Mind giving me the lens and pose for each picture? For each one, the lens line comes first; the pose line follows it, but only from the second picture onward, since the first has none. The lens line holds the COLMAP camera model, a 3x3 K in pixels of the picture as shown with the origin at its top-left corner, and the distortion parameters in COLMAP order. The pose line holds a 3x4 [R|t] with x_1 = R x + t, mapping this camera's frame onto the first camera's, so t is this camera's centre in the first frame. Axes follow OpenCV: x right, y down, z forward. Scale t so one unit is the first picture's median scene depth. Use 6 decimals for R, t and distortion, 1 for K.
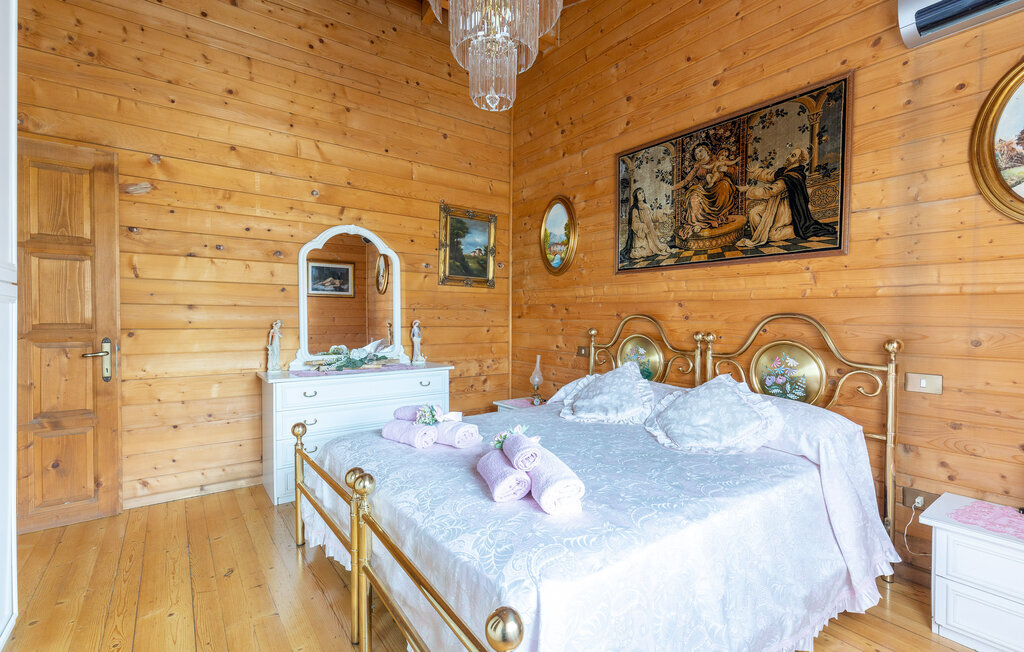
lens RADIAL K [[456.3, 0, 511.2], [0, 456.3, 324.5], [0, 0, 1]] dist [0.009987, -0.002524]
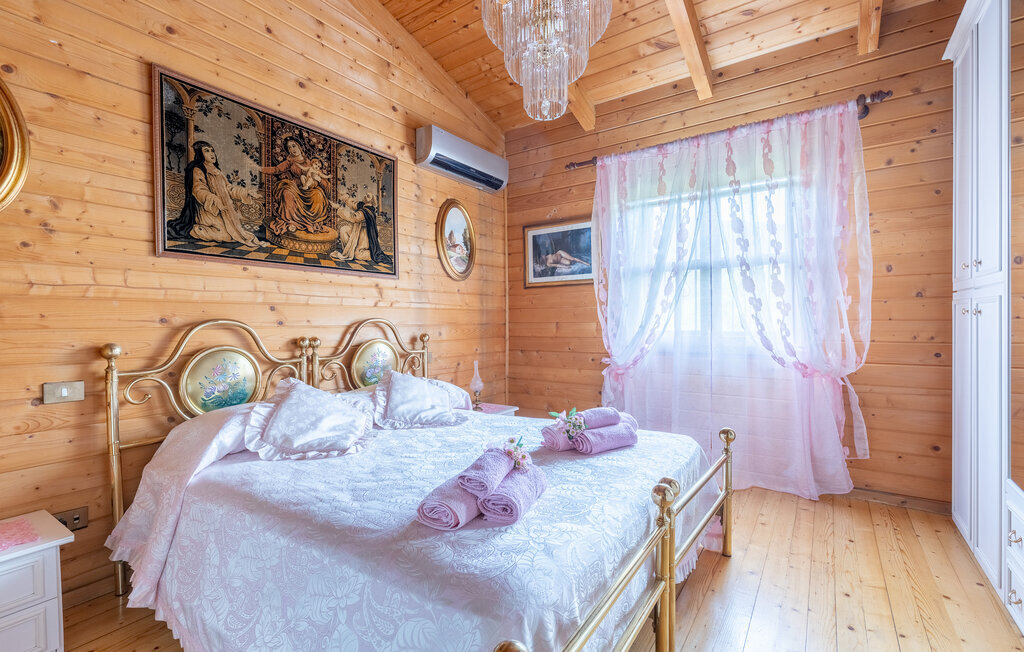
lens RADIAL K [[456.3, 0, 511.7], [0, 456.3, 325.0], [0, 0, 1]] dist [0.009987, -0.002524]
pose [[-0.322051, -0.014334, 0.946614, -0.642268], [0.018210, 0.999607, 0.021331, -0.022621], [-0.946547, 0.024108, -0.321664, 0.903817]]
